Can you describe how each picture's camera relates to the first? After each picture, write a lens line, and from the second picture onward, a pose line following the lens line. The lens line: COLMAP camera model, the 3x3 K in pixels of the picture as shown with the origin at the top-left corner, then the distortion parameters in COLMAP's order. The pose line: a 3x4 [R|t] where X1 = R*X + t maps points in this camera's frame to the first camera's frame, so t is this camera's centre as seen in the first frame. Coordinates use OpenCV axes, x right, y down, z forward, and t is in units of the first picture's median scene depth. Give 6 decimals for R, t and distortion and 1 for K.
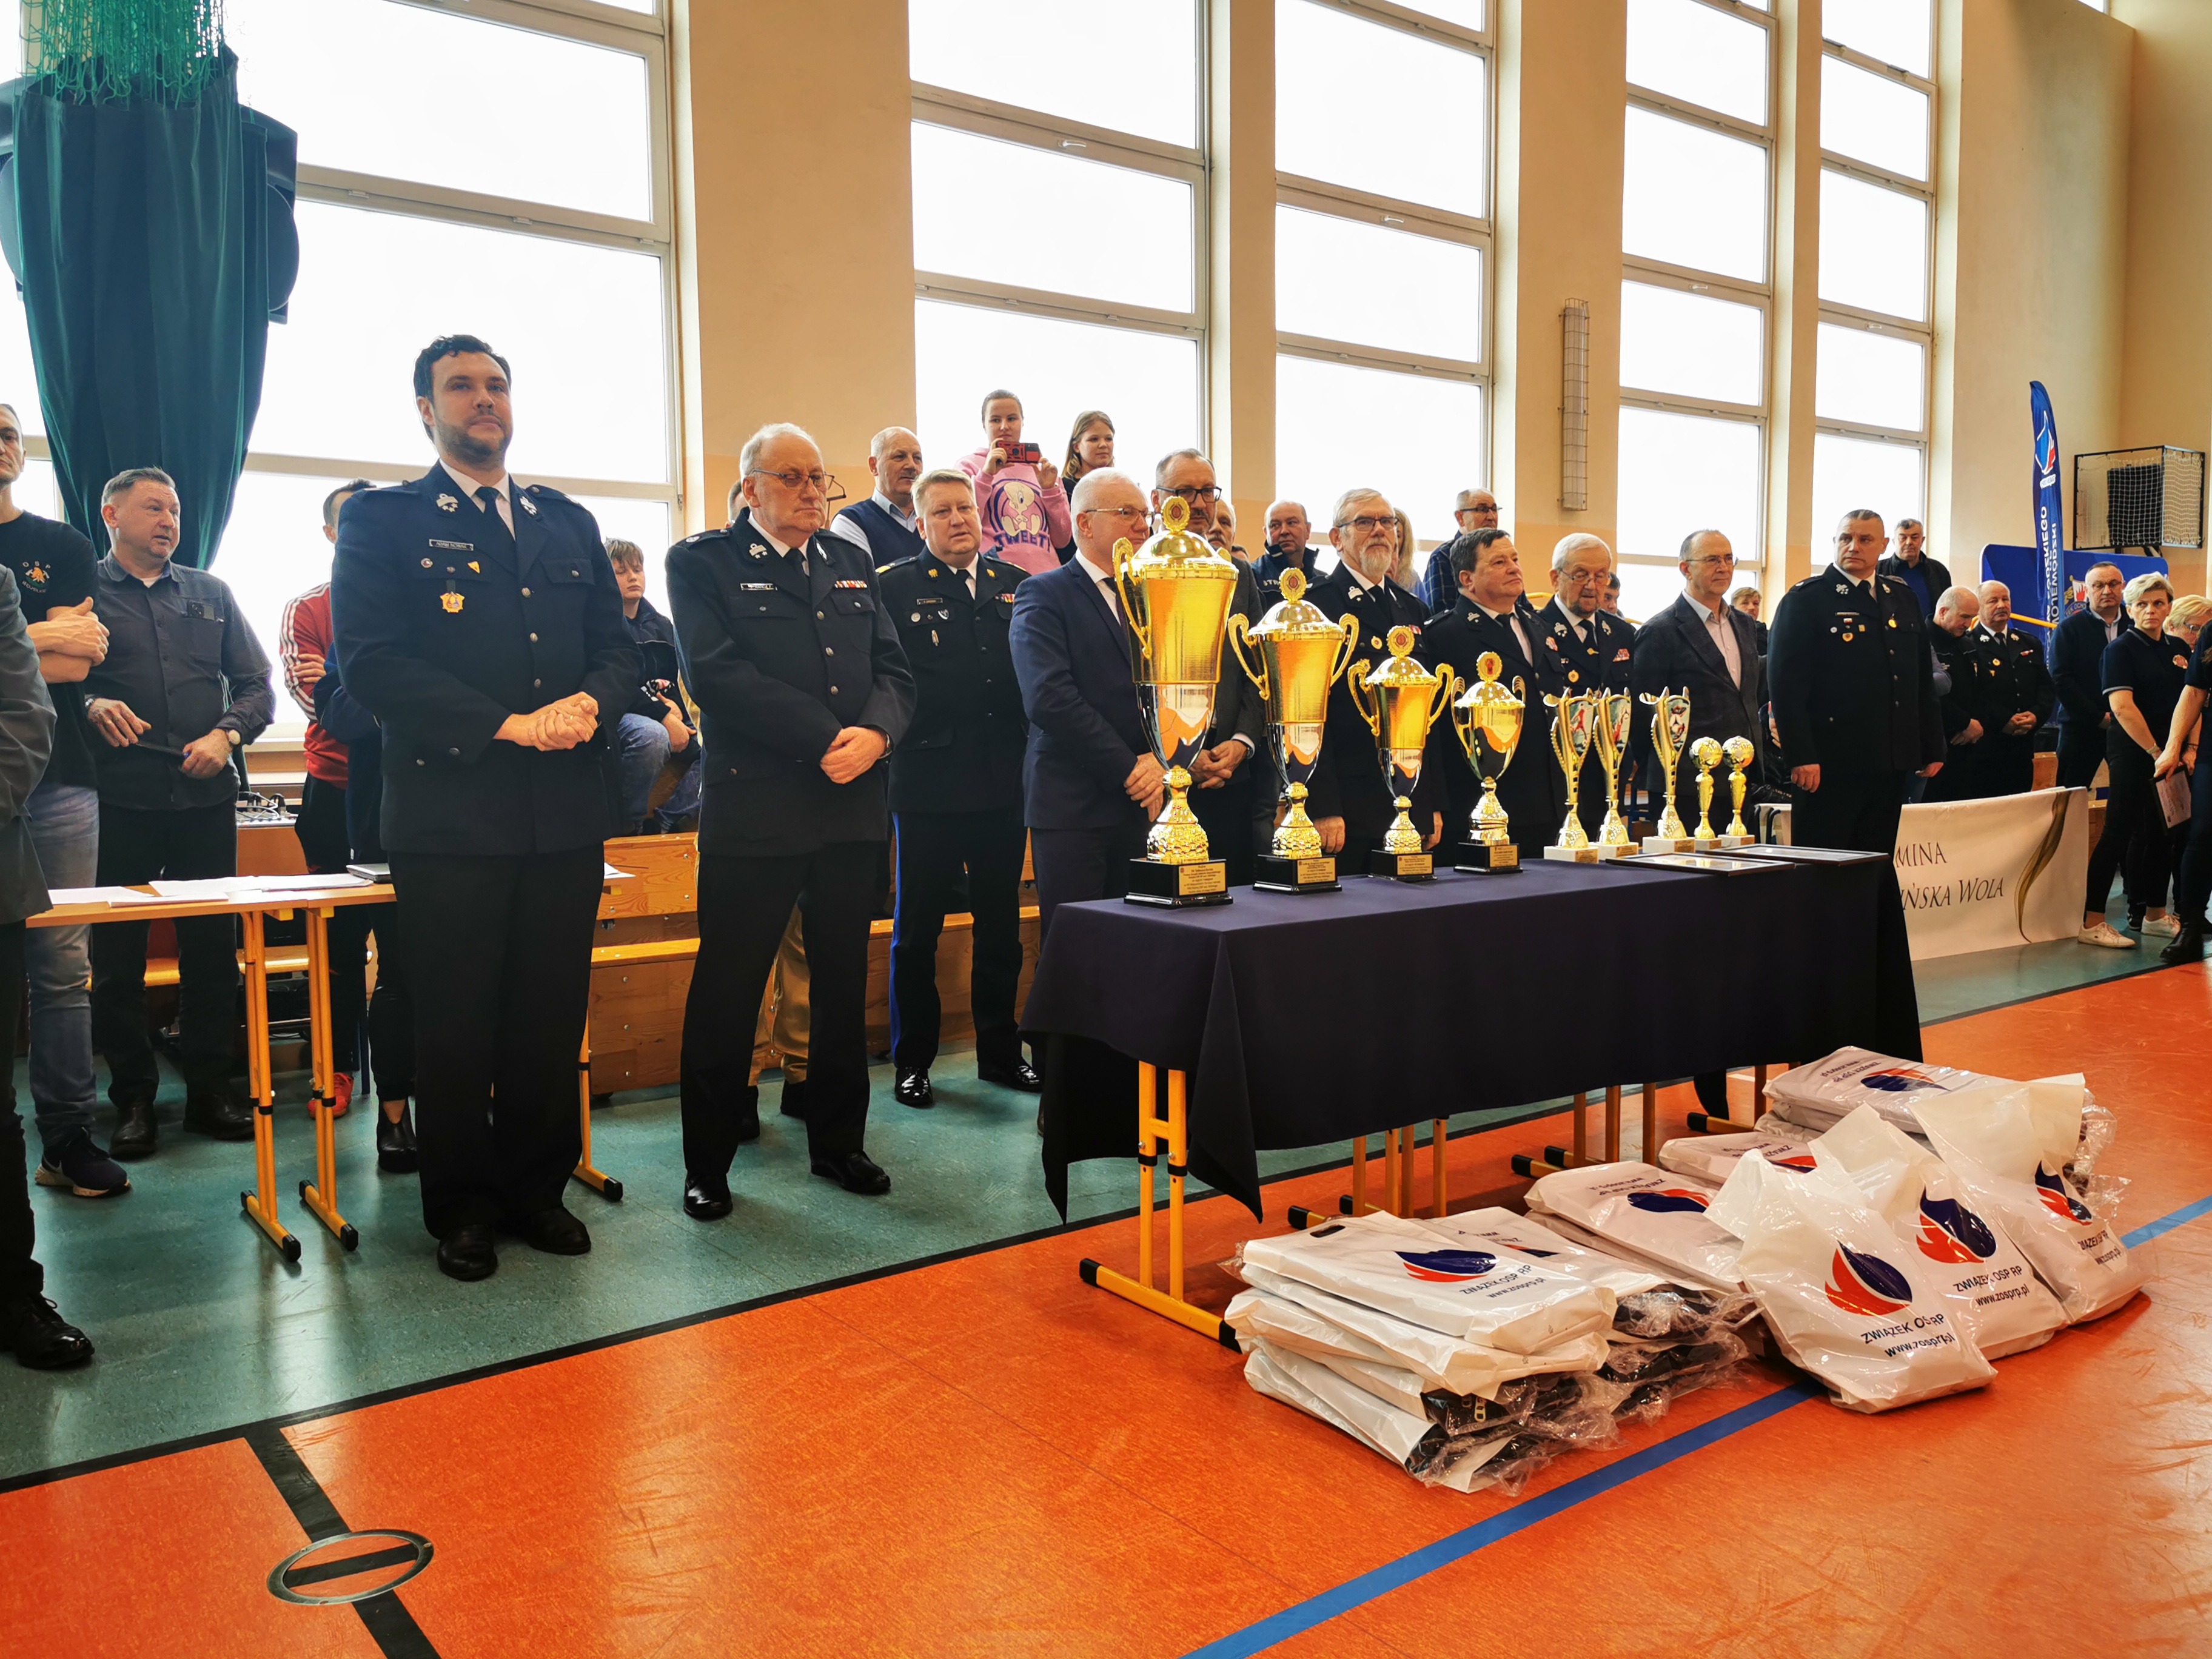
lens RADIAL K [[1705.4, 0, 1114.1], [0, 1705.4, 821.2], [0, 0, 1]] dist [0.056825, -0.066435]
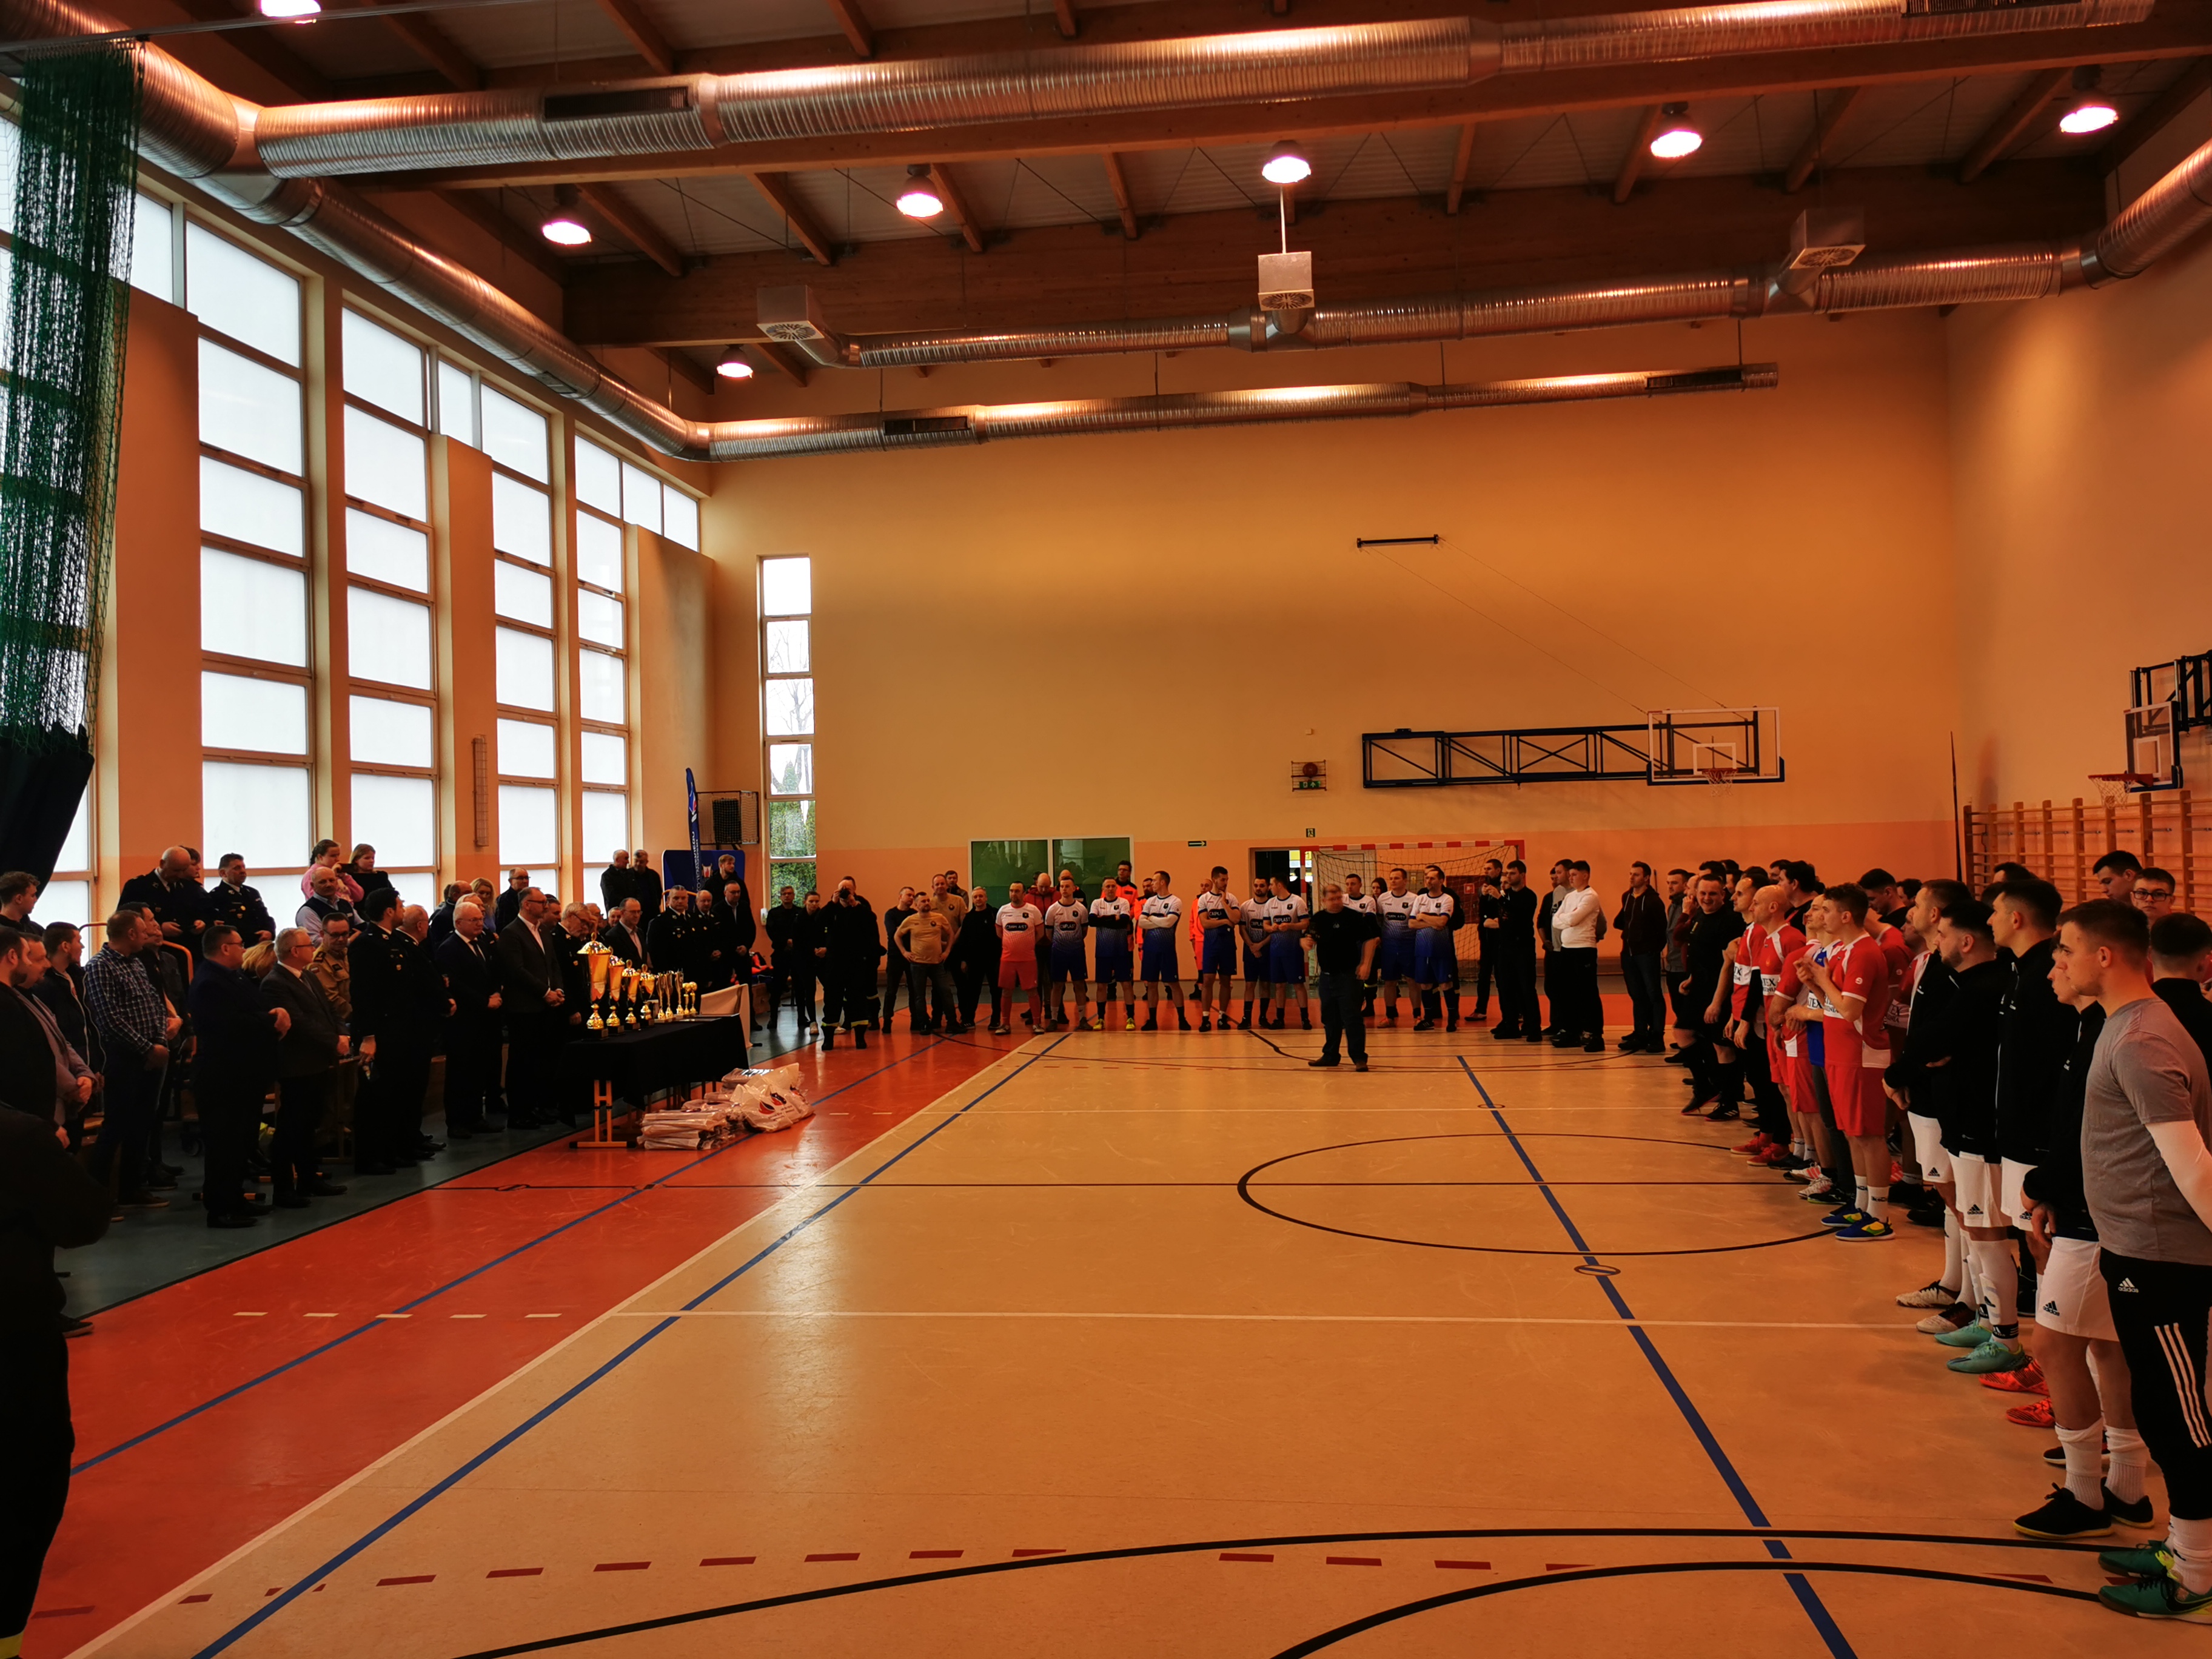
lens RADIAL K [[1705.4, 0, 1114.1], [0, 1705.4, 821.2], [0, 0, 1]] dist [0.056825, -0.066435]
pose [[0.700875, 0.005447, 0.713264, -0.768582], [0.071596, 0.994383, -0.077946, -0.022653], [-0.709682, 0.105698, 0.696548, -1.028200]]
